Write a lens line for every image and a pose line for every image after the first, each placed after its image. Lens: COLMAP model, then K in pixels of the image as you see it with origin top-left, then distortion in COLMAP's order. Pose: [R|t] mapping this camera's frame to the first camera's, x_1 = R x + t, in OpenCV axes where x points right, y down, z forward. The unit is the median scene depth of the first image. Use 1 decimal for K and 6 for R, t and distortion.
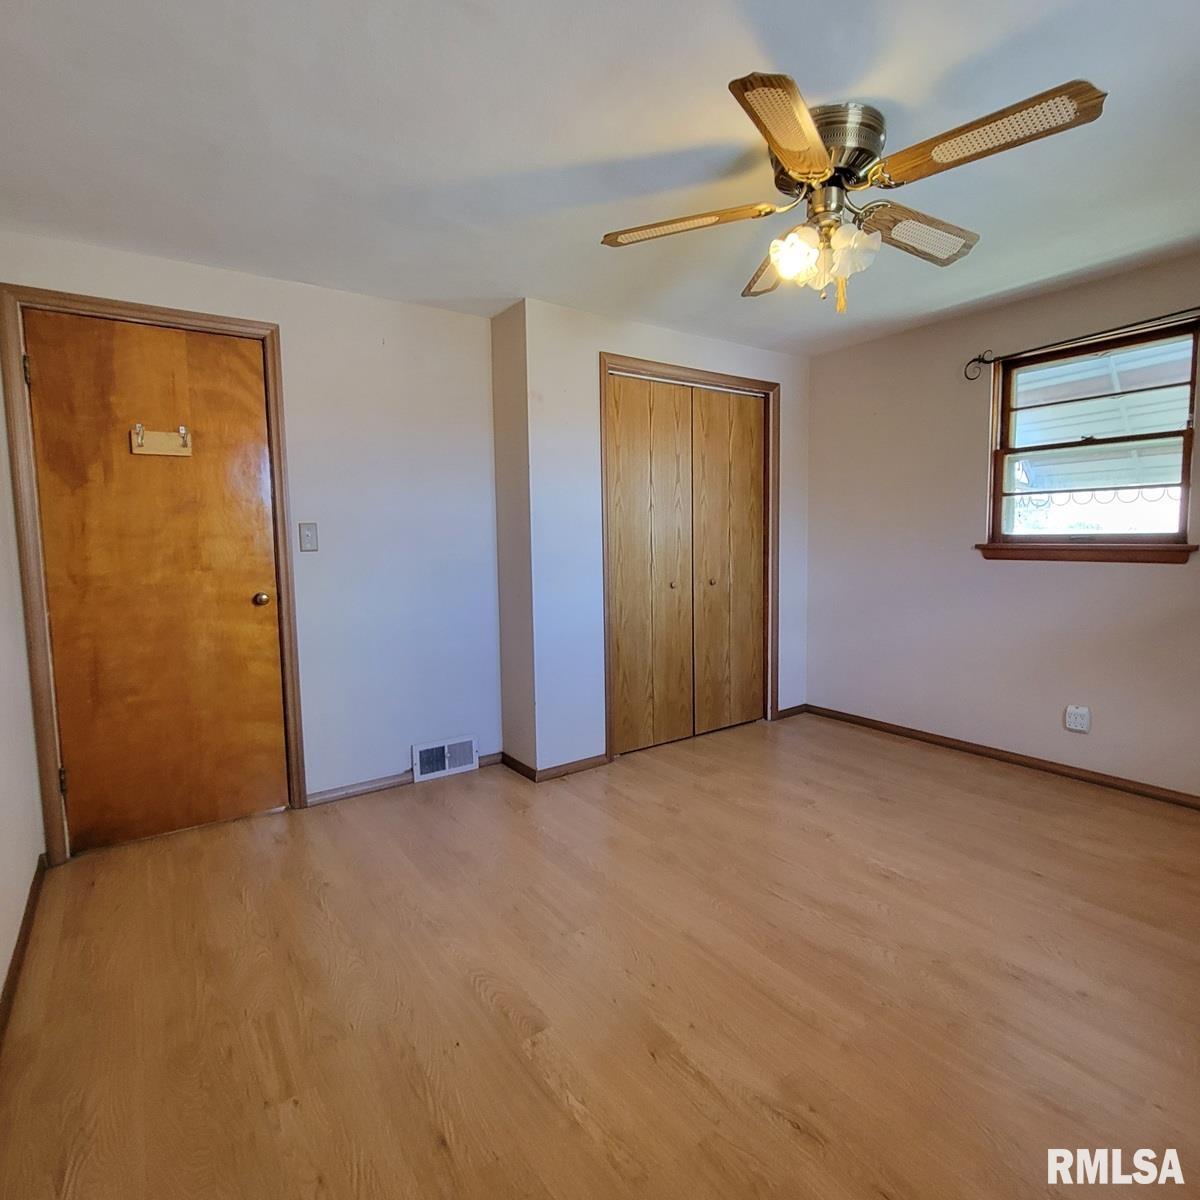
lens RADIAL K [[657.1, 0, 604.7], [0, 657.1, 598.0], [0, 0, 1]] dist [-0.000391, -0.000727]
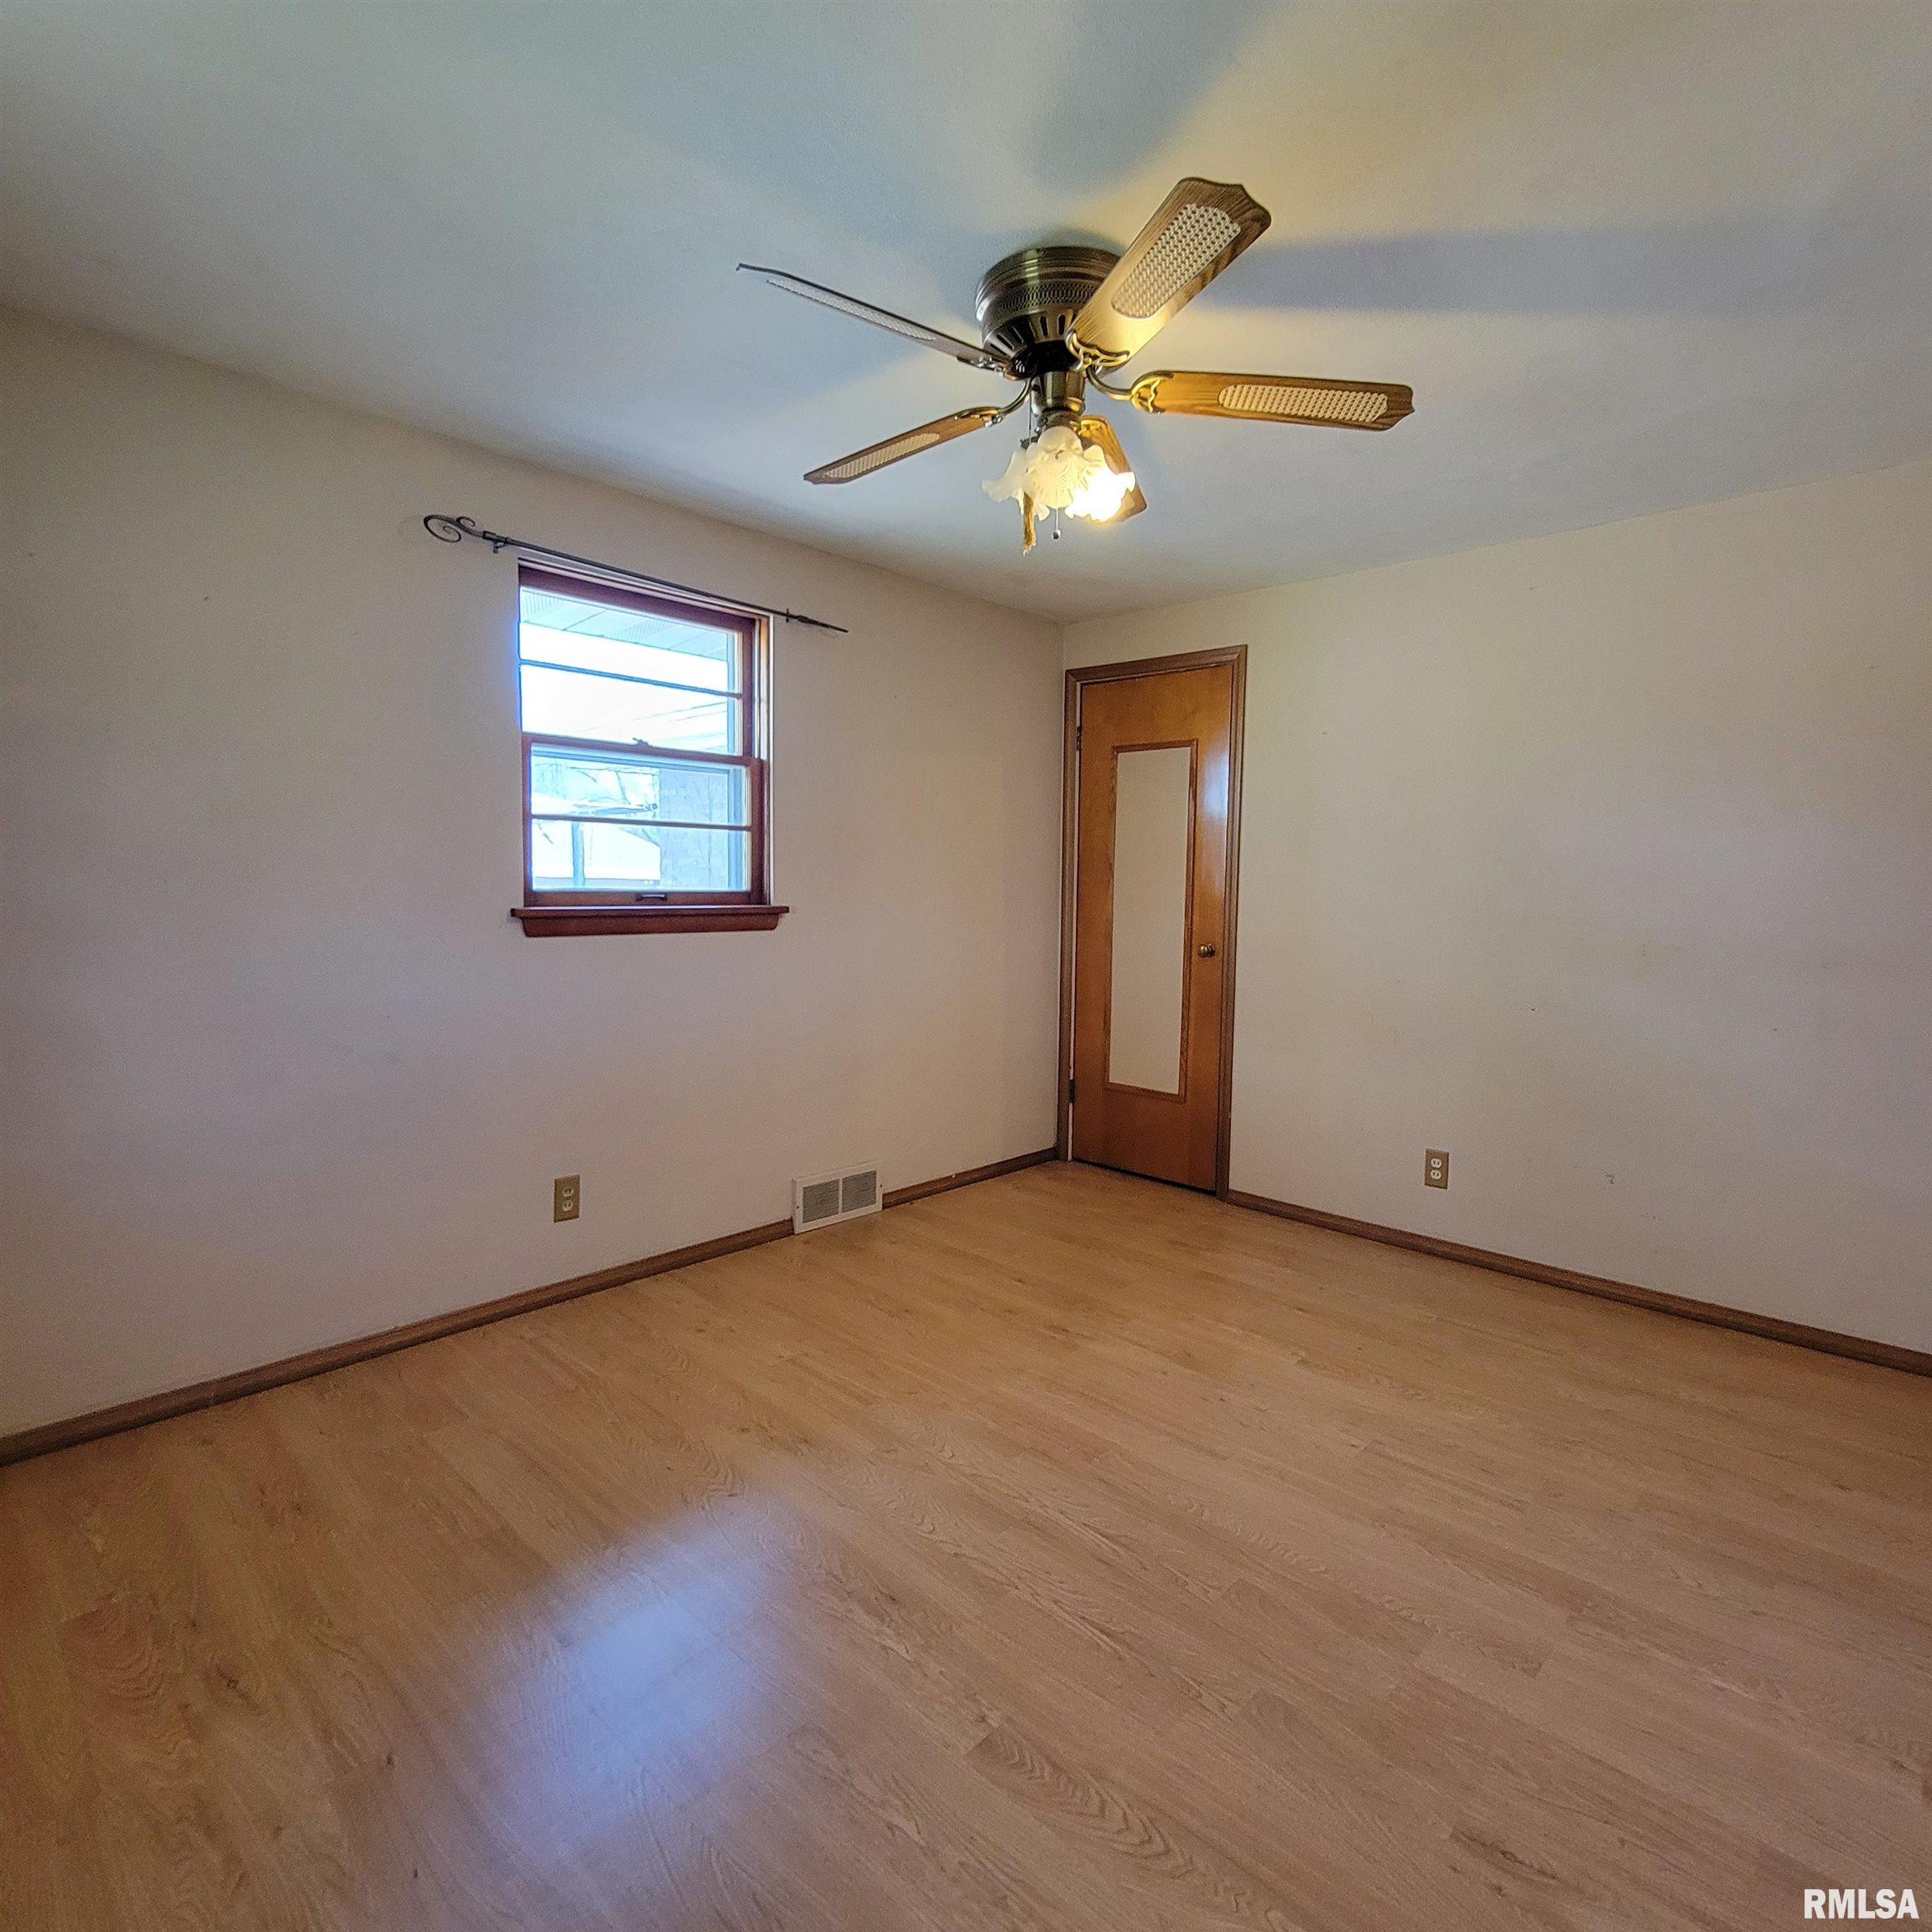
lens RADIAL K [[1048.2, 0, 979.3], [0, 1048.2, 964.6], [0, 0, 1]] dist [0.000180, 0.000032]
pose [[-0.978067, 0.020597, -0.207270, 0.491078], [-0.014647, 0.985834, 0.167082, -0.159857], [0.207775, 0.166453, -0.963910, 1.600399]]
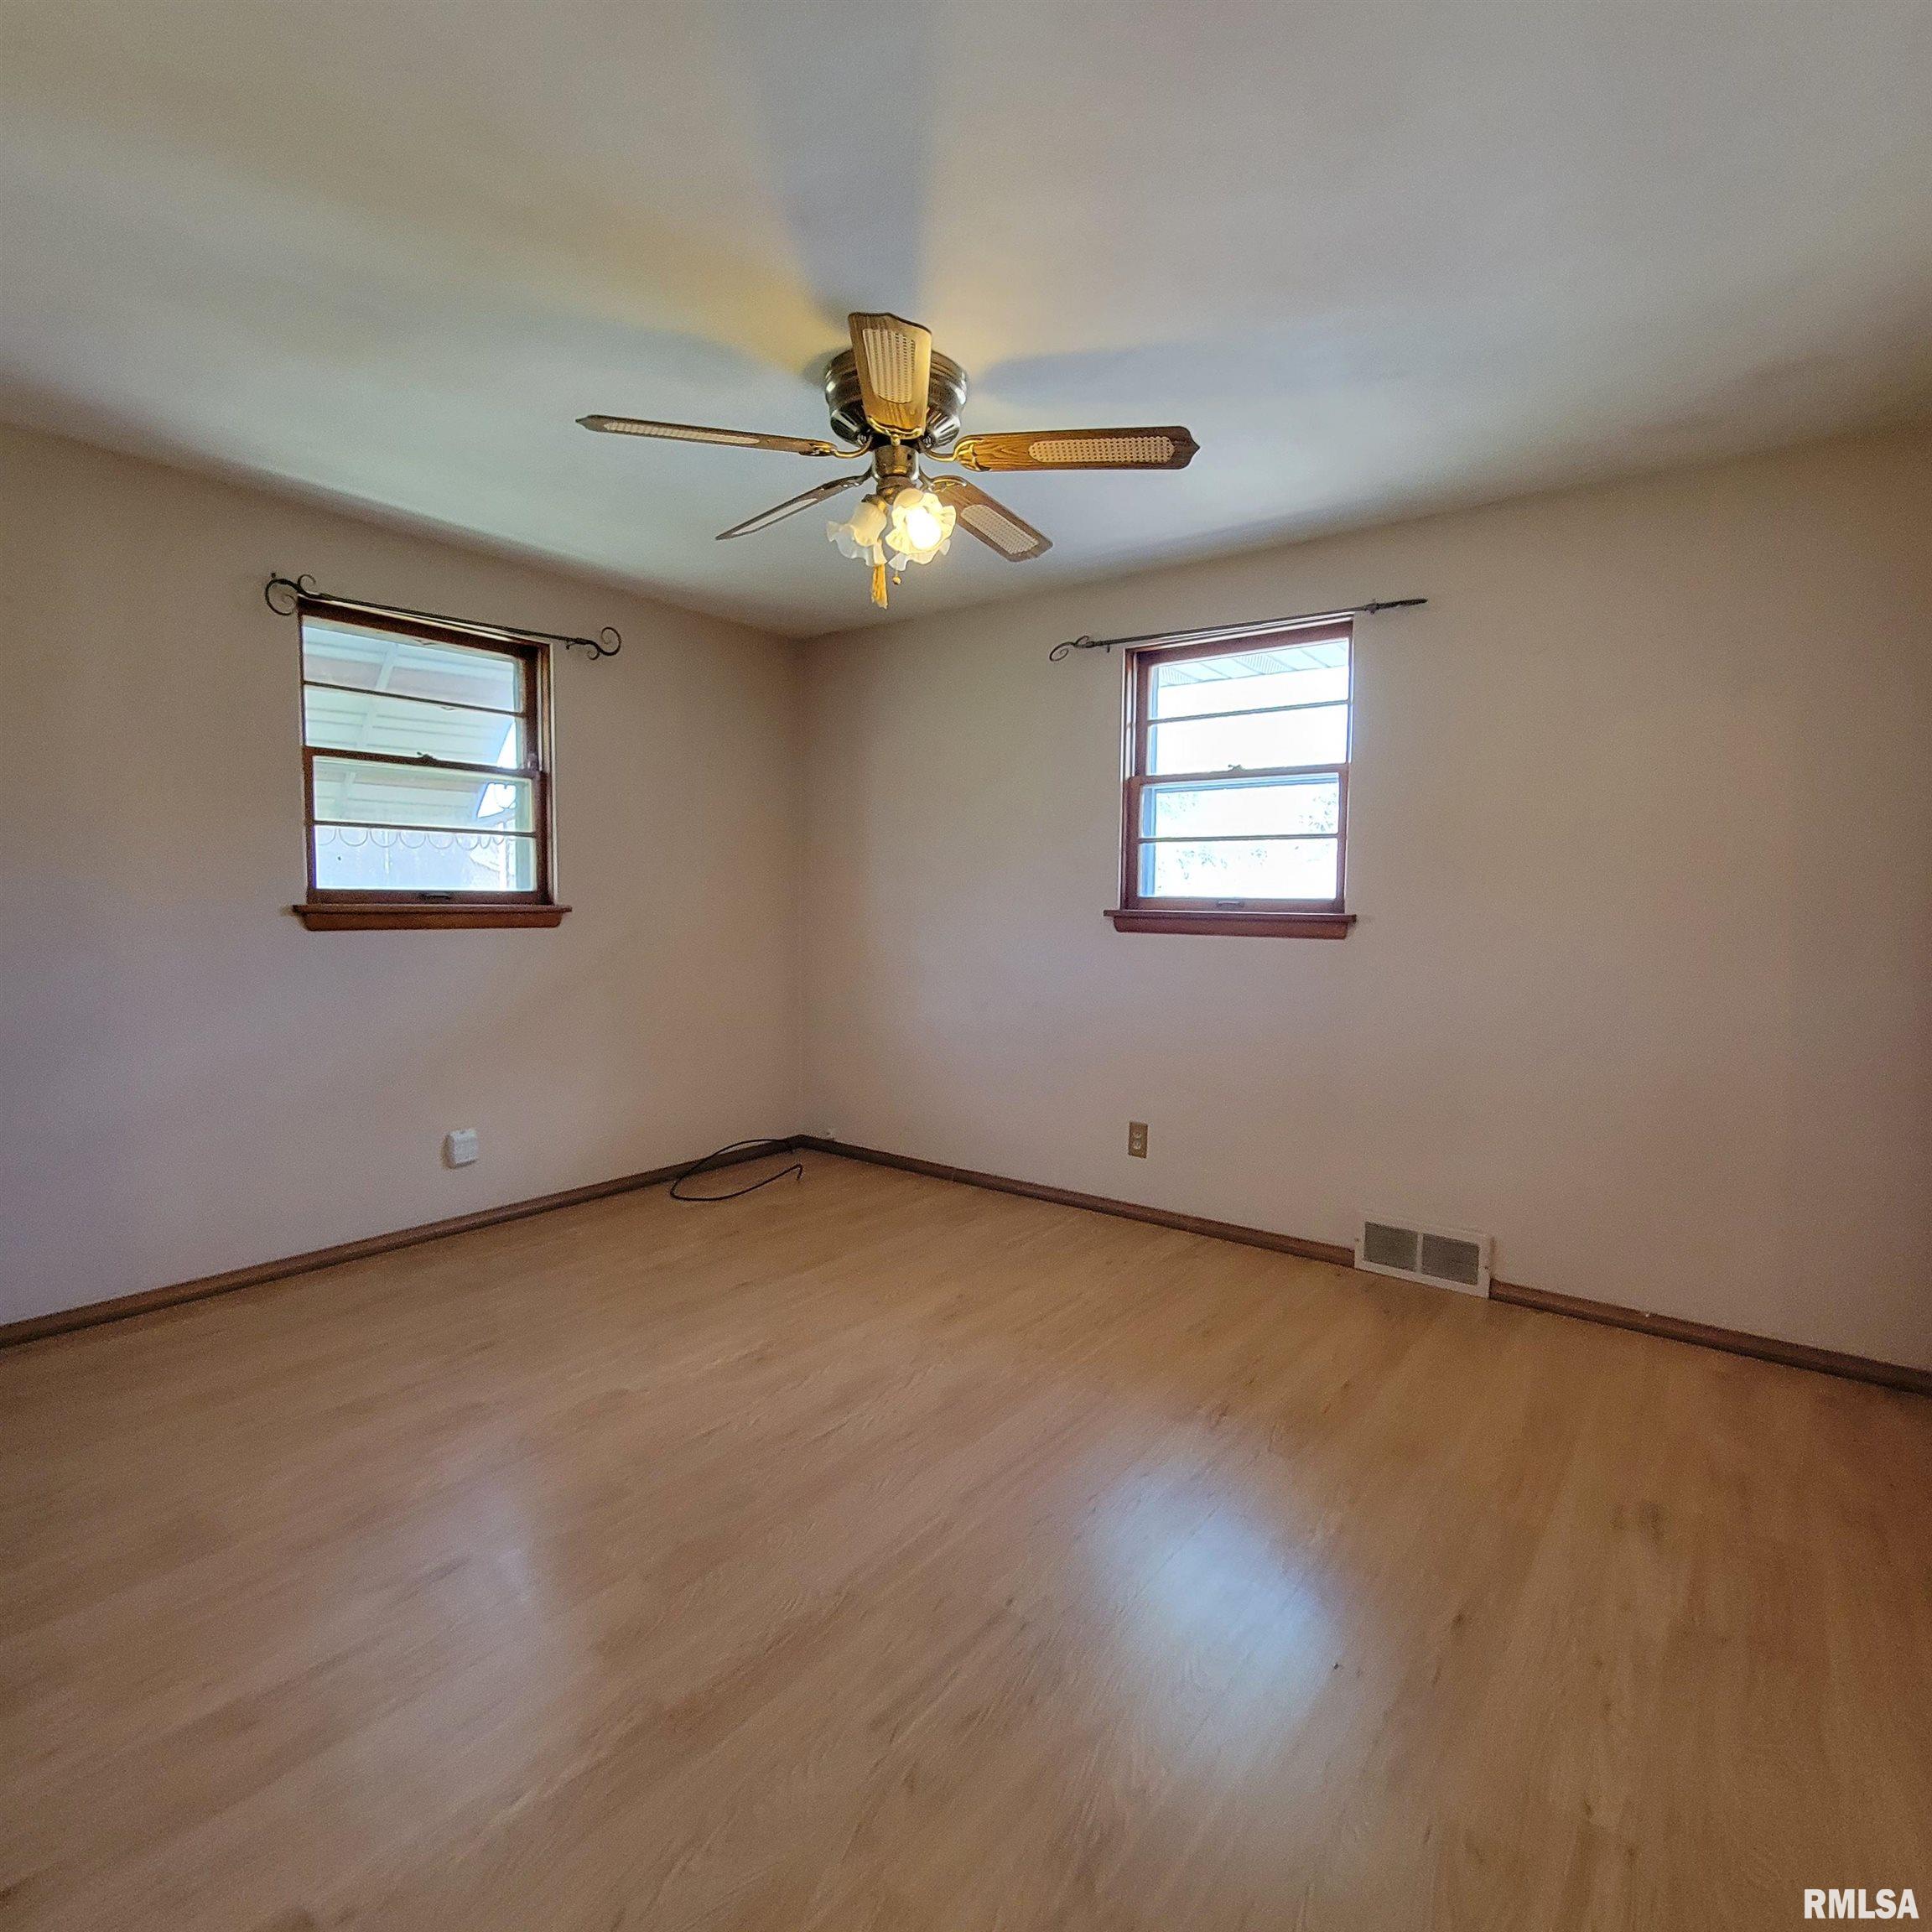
lens RADIAL K [[1048.2, 0, 979.3], [0, 1048.2, 964.6], [0, 0, 1]] dist [0.000180, 0.000032]
pose [[-0.298933, -0.050500, 0.952937, -0.693009], [0.080769, 0.993677, 0.077996, -0.076393], [-0.950850, 0.100283, -0.292964, 1.016067]]
